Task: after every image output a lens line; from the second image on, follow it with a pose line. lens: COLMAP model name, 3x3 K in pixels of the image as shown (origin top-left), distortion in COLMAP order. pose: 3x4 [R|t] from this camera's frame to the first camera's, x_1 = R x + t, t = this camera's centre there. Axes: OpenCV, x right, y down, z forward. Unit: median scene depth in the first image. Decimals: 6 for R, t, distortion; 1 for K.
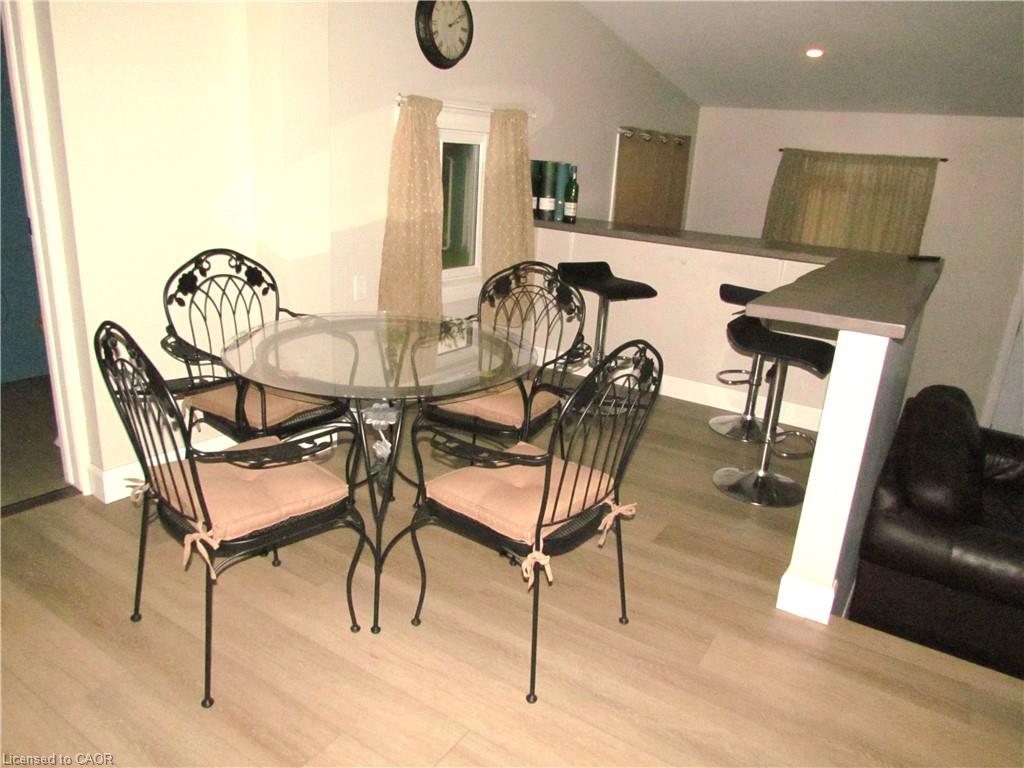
lens RADIAL K [[713.8, 0, 512.0], [0, 713.8, 384.0], [0, 0, 1]] dist [-0.032044, 0.000484]
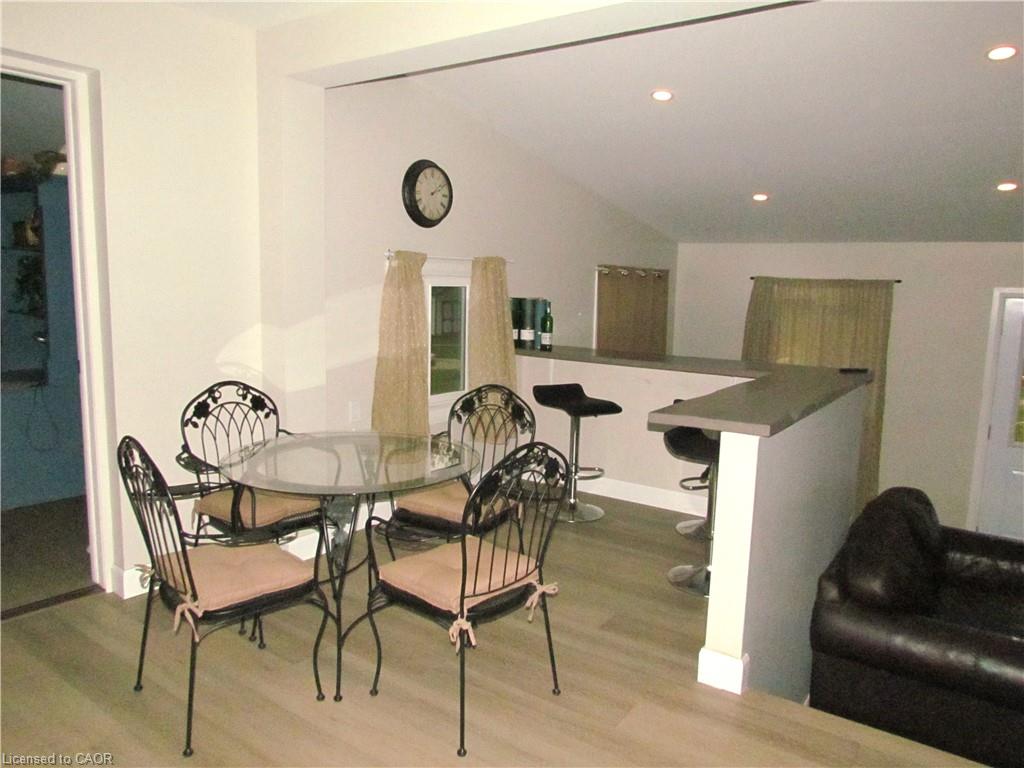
lens RADIAL K [[710.8, 0, 512.0], [0, 710.8, 384.0], [0, 0, 1]] dist [-0.031667, 0.004012]
pose [[0.998405, -0.029776, -0.047977, 0.131326], [0.020904, 0.984202, -0.175813, 0.038487], [0.052454, 0.174530, 0.983254, -0.169493]]
